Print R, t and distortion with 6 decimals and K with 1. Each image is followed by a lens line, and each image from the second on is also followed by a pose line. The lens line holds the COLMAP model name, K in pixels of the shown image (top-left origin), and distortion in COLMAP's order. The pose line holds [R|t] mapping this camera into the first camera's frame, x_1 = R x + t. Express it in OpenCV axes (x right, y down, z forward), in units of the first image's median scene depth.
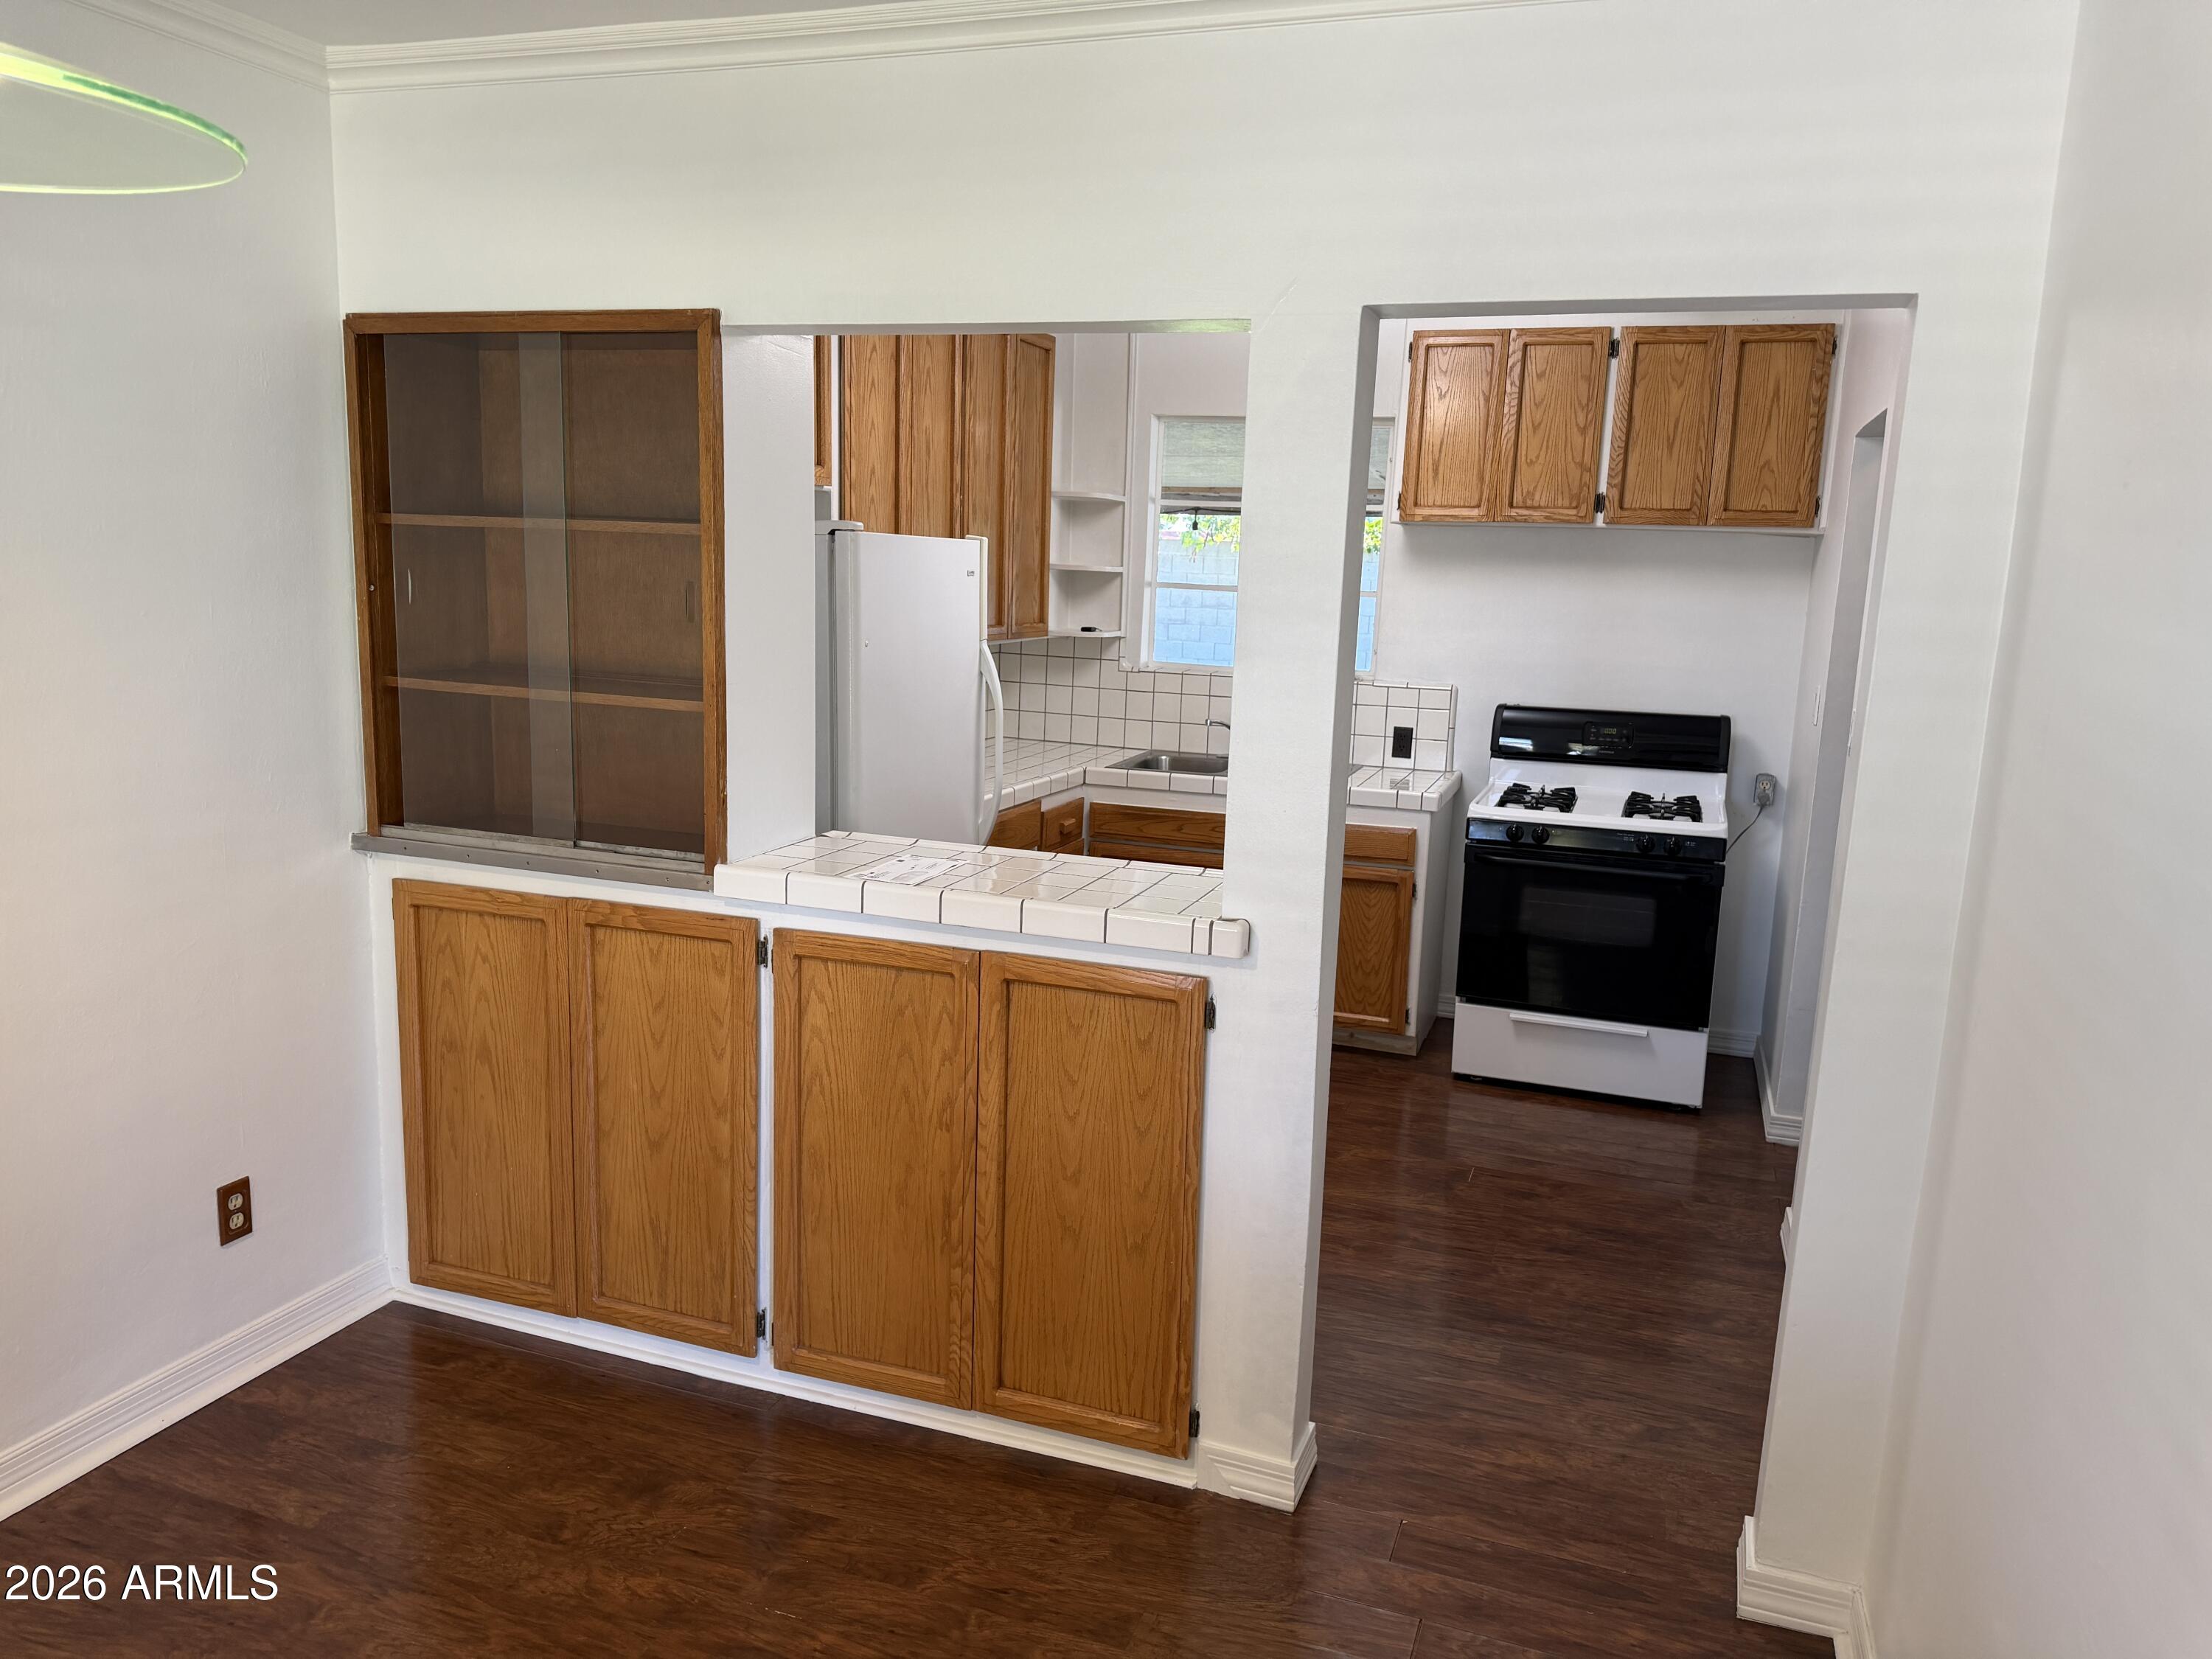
lens RADIAL K [[1594.7, 0, 1108.0], [0, 1594.7, 813.1], [0, 0, 1]] dist [0.144430, -0.189712]
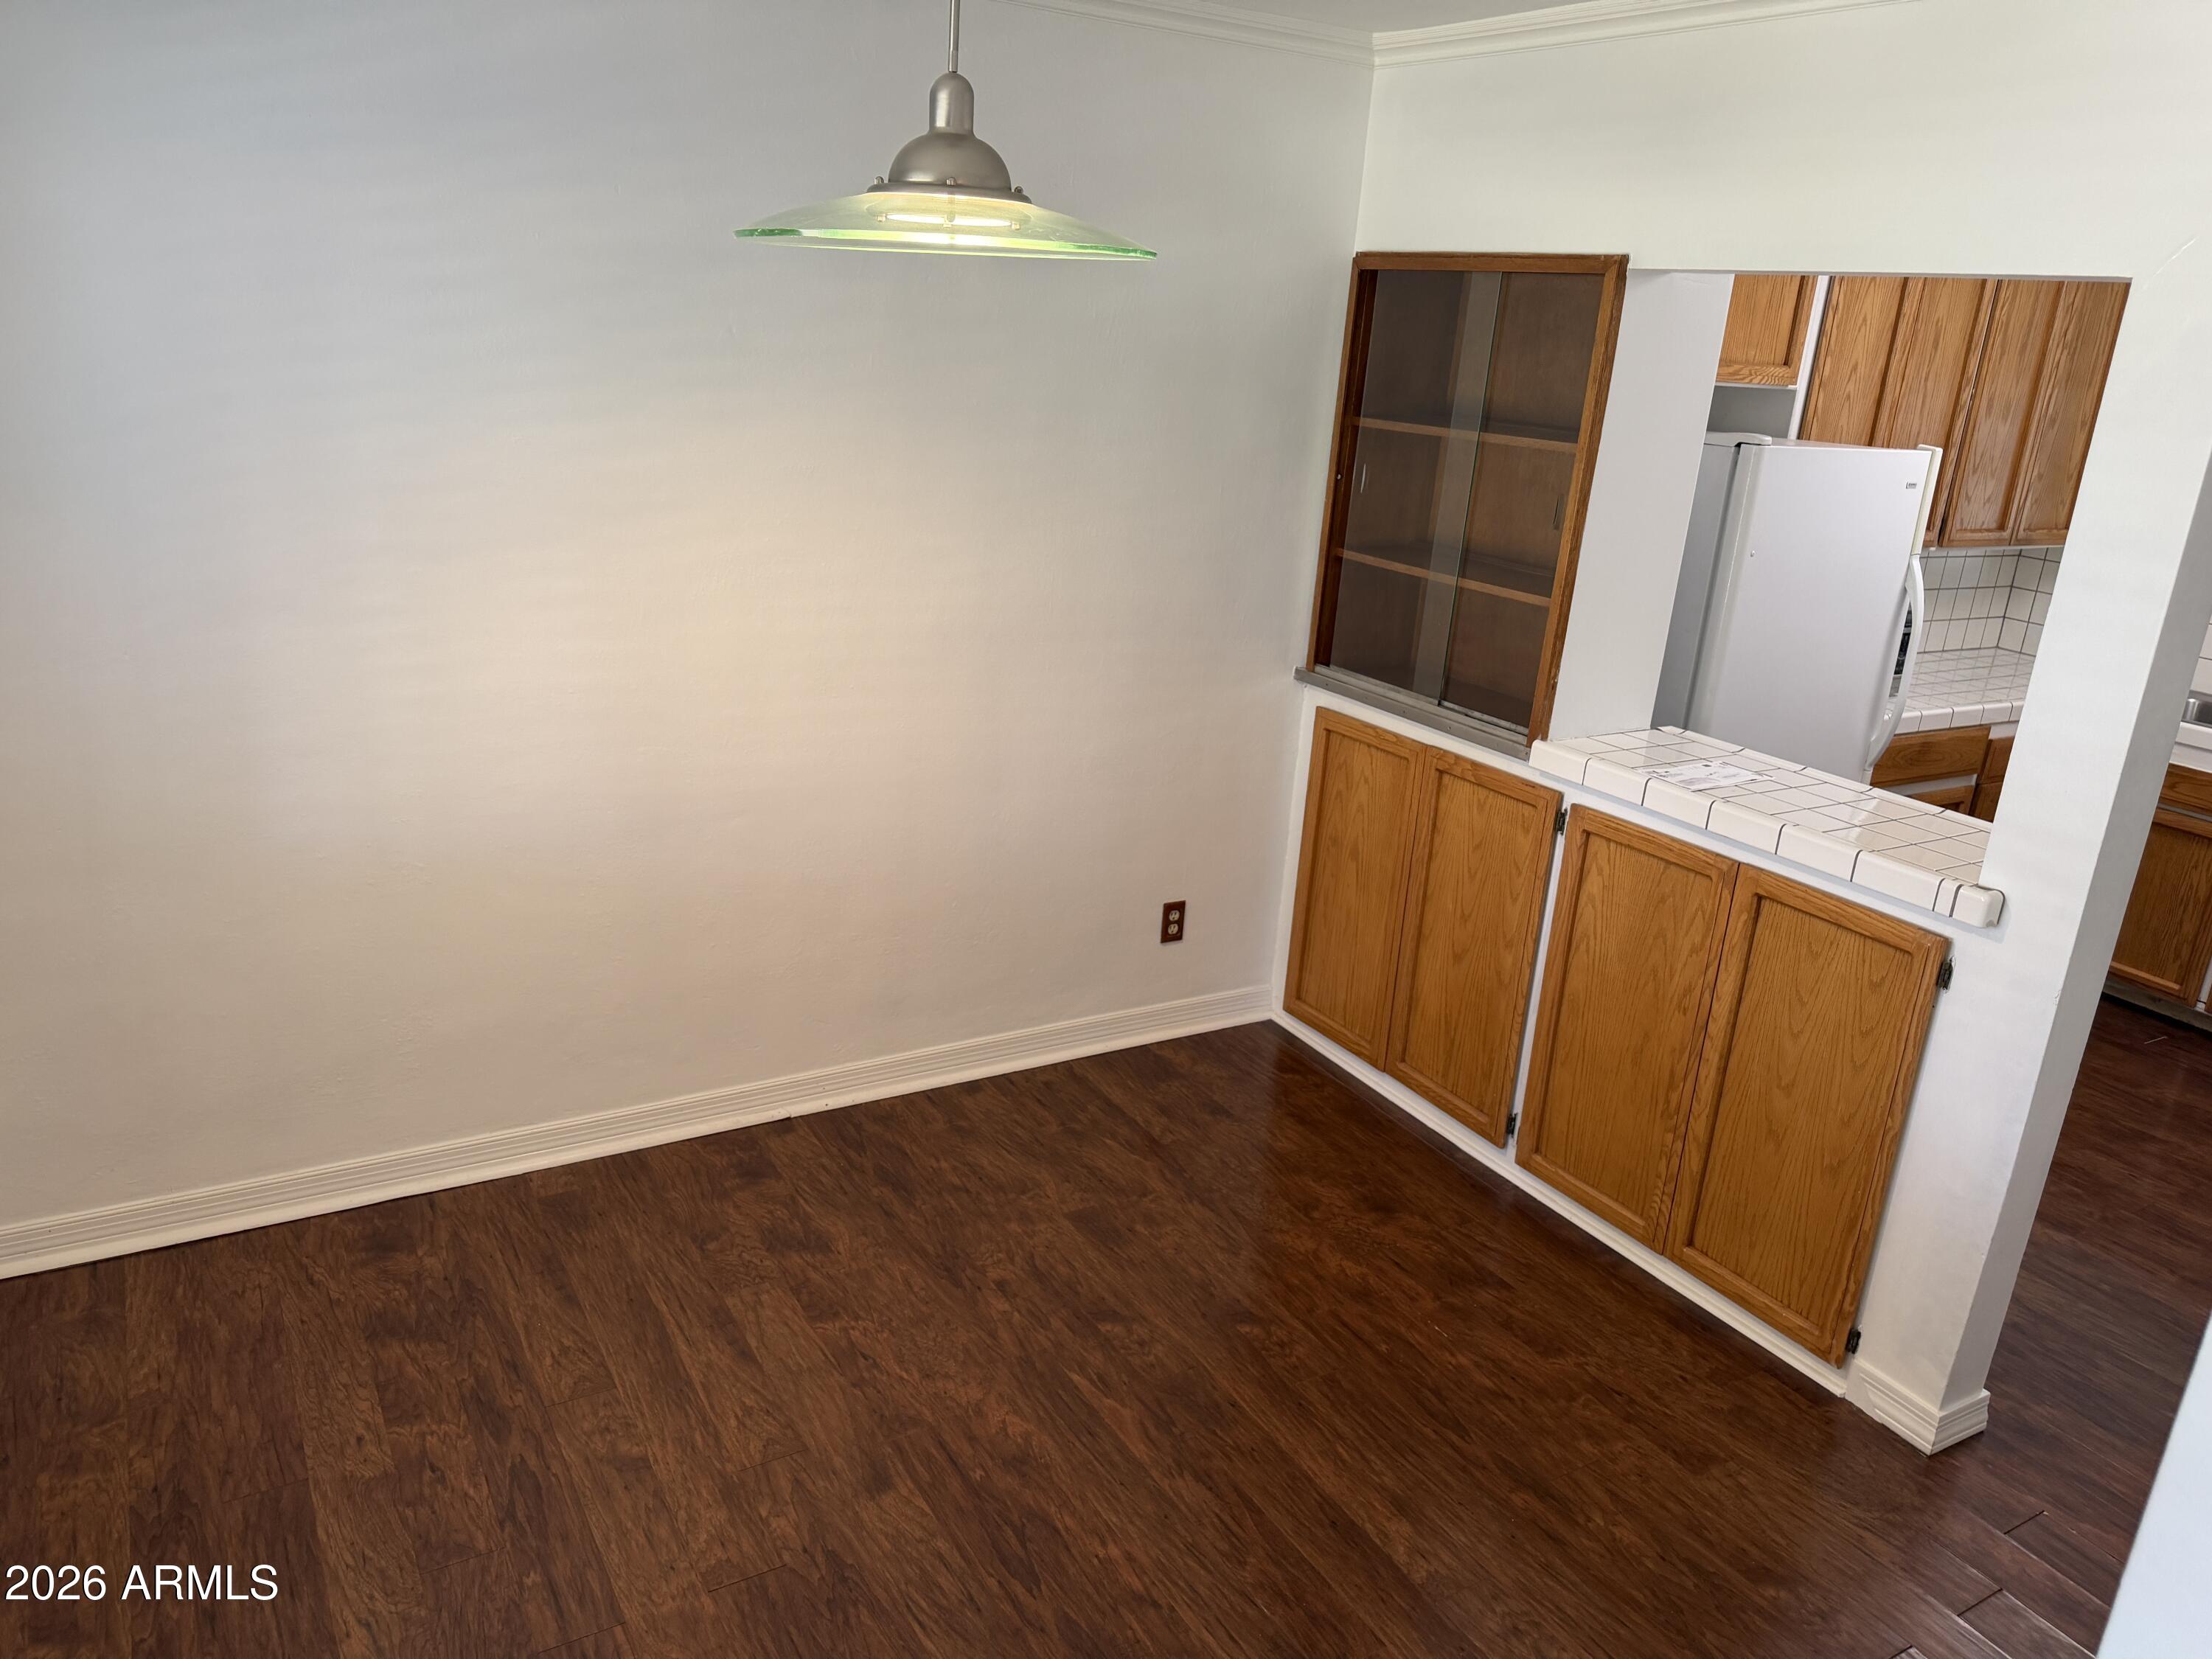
lens RADIAL K [[1594.7, 0, 1108.0], [0, 1594.7, 813.1], [0, 0, 1]] dist [0.144430, -0.189712]
pose [[0.779990, 0.204989, -0.591266, 0.218181], [-0.141862, 0.978150, 0.151977, -0.050117], [0.609500, -0.034662, 0.792028, -0.120472]]
